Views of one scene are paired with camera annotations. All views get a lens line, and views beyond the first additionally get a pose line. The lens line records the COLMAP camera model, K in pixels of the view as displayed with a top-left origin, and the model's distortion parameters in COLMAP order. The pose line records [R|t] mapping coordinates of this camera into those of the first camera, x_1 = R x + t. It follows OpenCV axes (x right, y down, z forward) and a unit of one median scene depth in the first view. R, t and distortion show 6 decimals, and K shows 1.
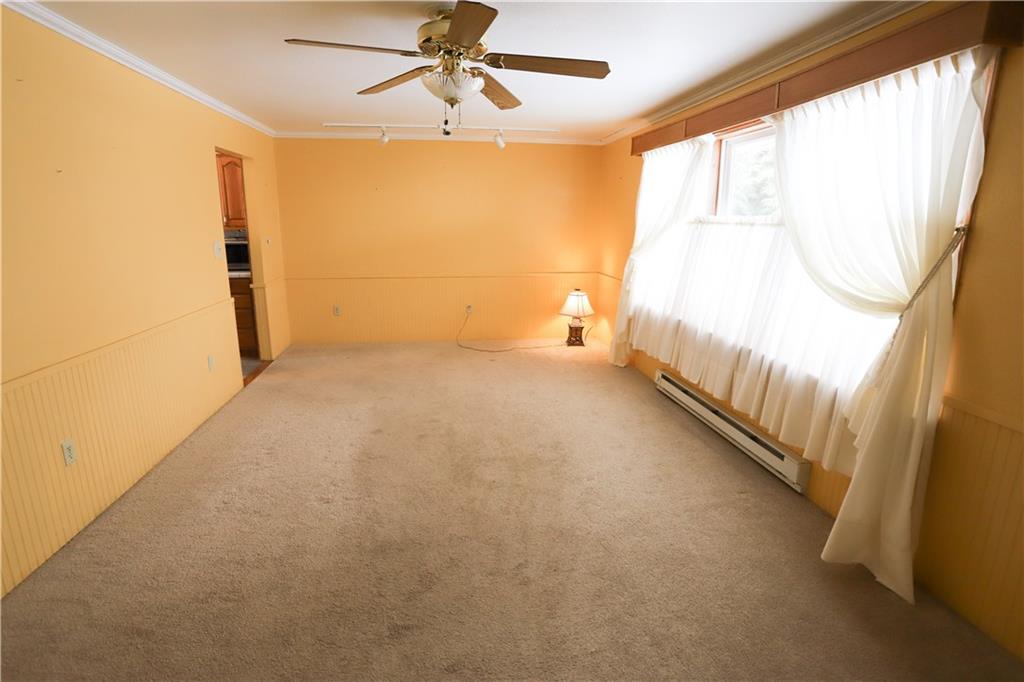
lens RADIAL K [[498.6, 0, 511.3], [0, 498.6, 331.6], [0, 0, 1]] dist [-0.082089, 0.041877]
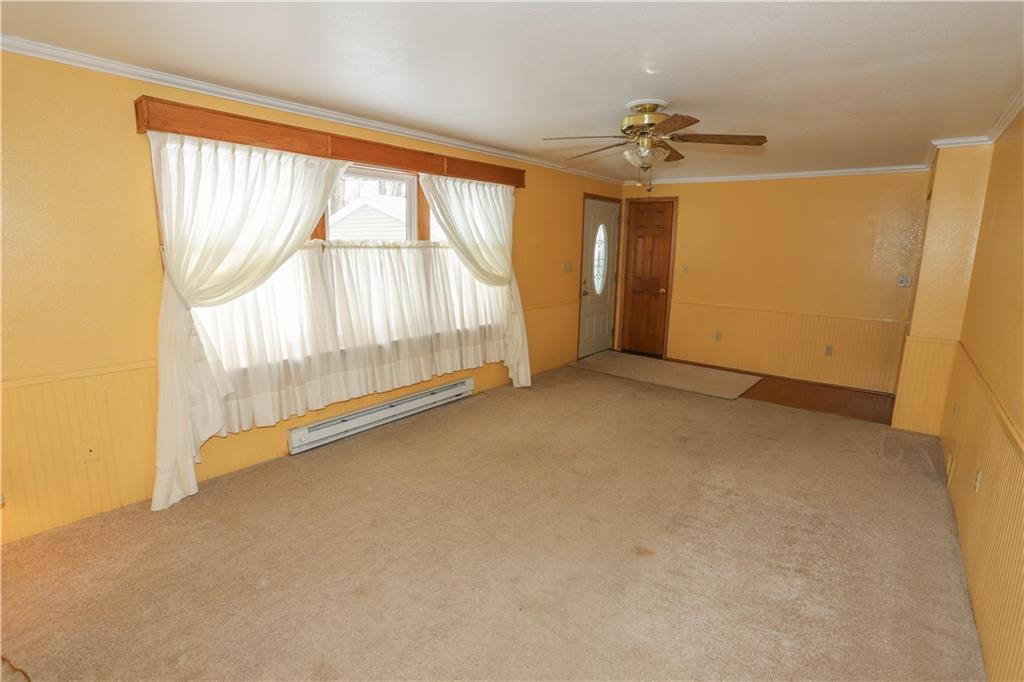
lens RADIAL K [[498.6, 0, 511.3], [0, 498.6, 331.6], [0, 0, 1]] dist [-0.082089, 0.041877]
pose [[-0.673561, -0.133736, 0.726932, -0.431557], [0.150999, 0.937855, 0.312453, -0.233722], [-0.723543, 0.320222, -0.611509, 1.034647]]
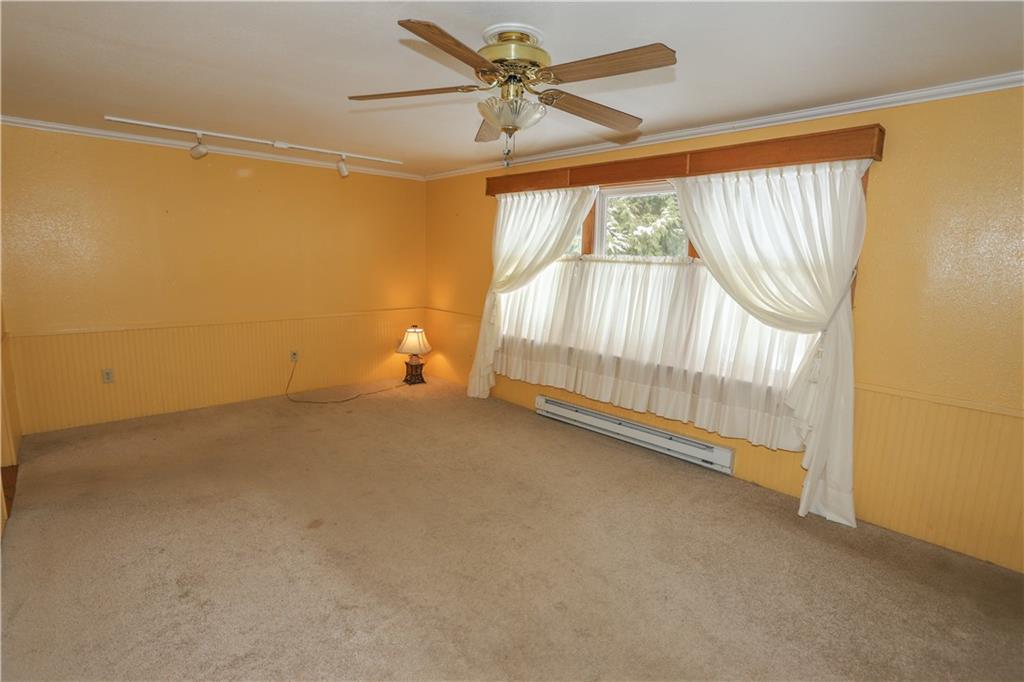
lens RADIAL K [[498.6, 0, 511.3], [0, 498.6, 331.6], [0, 0, 1]] dist [-0.082089, 0.041877]
pose [[0.830517, -0.068154, 0.552808, -0.298220], [0.101887, 0.994329, -0.030483, -0.030309], [-0.547595, 0.081640, 0.832751, 0.112640]]
